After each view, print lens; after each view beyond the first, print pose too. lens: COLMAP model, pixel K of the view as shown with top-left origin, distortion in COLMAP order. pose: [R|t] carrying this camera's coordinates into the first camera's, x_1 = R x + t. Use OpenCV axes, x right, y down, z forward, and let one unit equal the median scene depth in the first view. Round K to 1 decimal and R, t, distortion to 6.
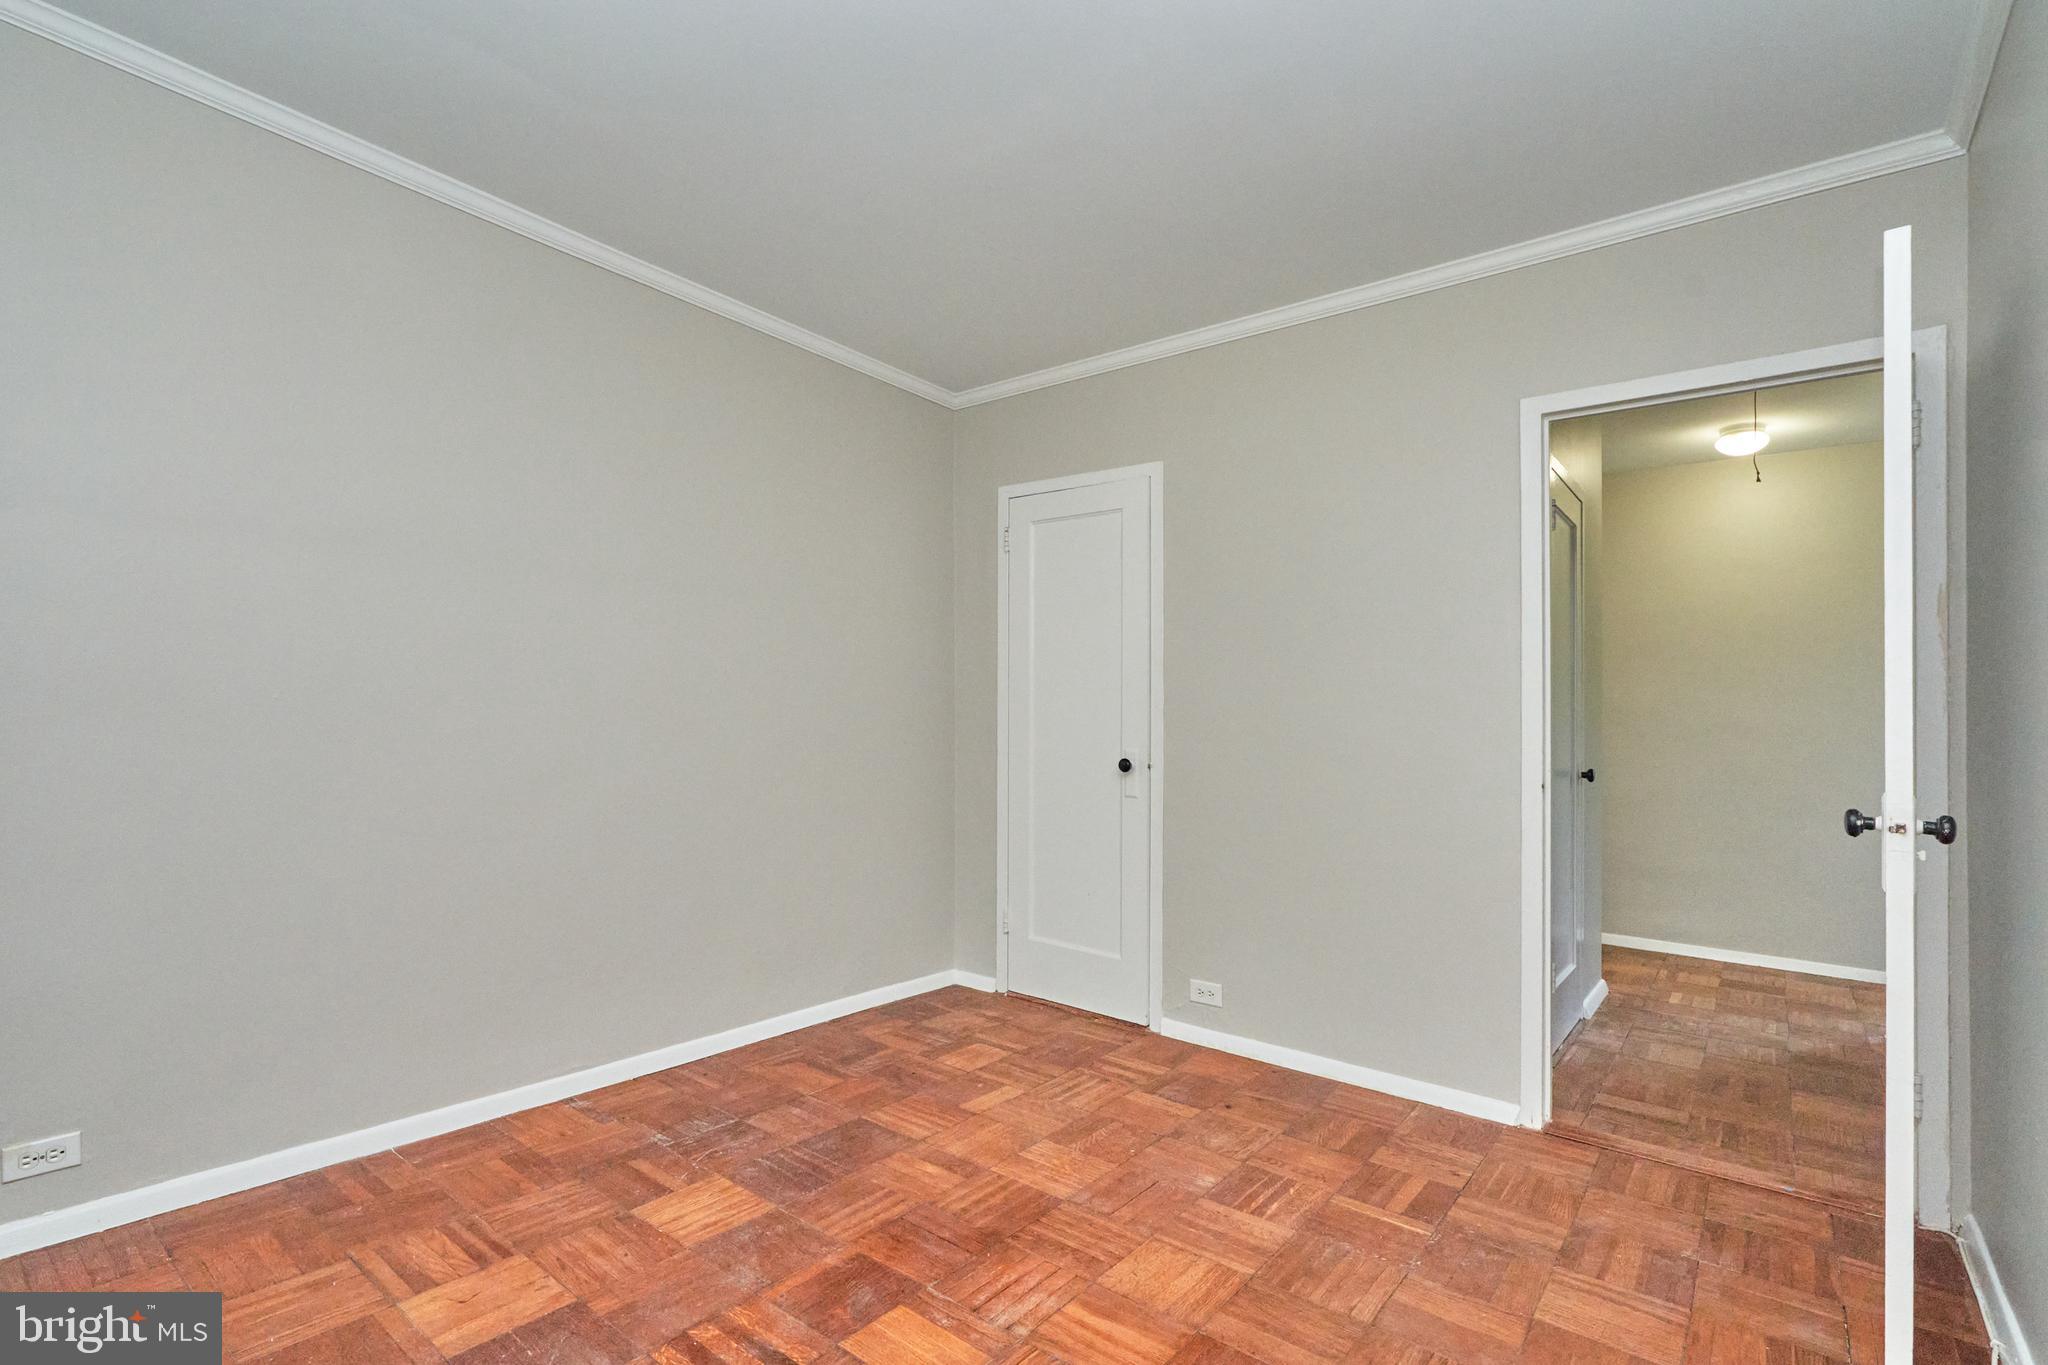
lens RADIAL K [[948.2, 0, 1008.9], [0, 948.2, 698.4], [0, 0, 1]] dist [-0.002053, 0.001043]
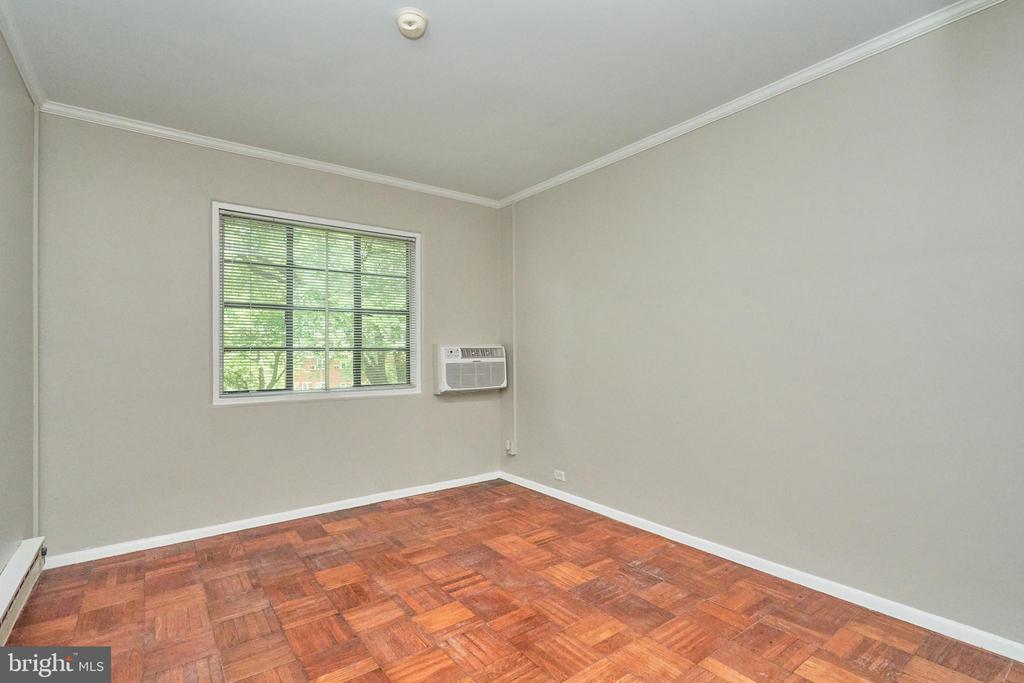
lens RADIAL K [[474.1, 0, 504.5], [0, 474.1, 349.4], [0, 0, 1]] dist [-0.002053, 0.001043]
pose [[-0.243692, -0.031299, -0.969347, 0.777397], [0.025395, 0.998931, -0.038639, 0.030430], [0.969520, -0.034032, -0.242637, 1.057307]]
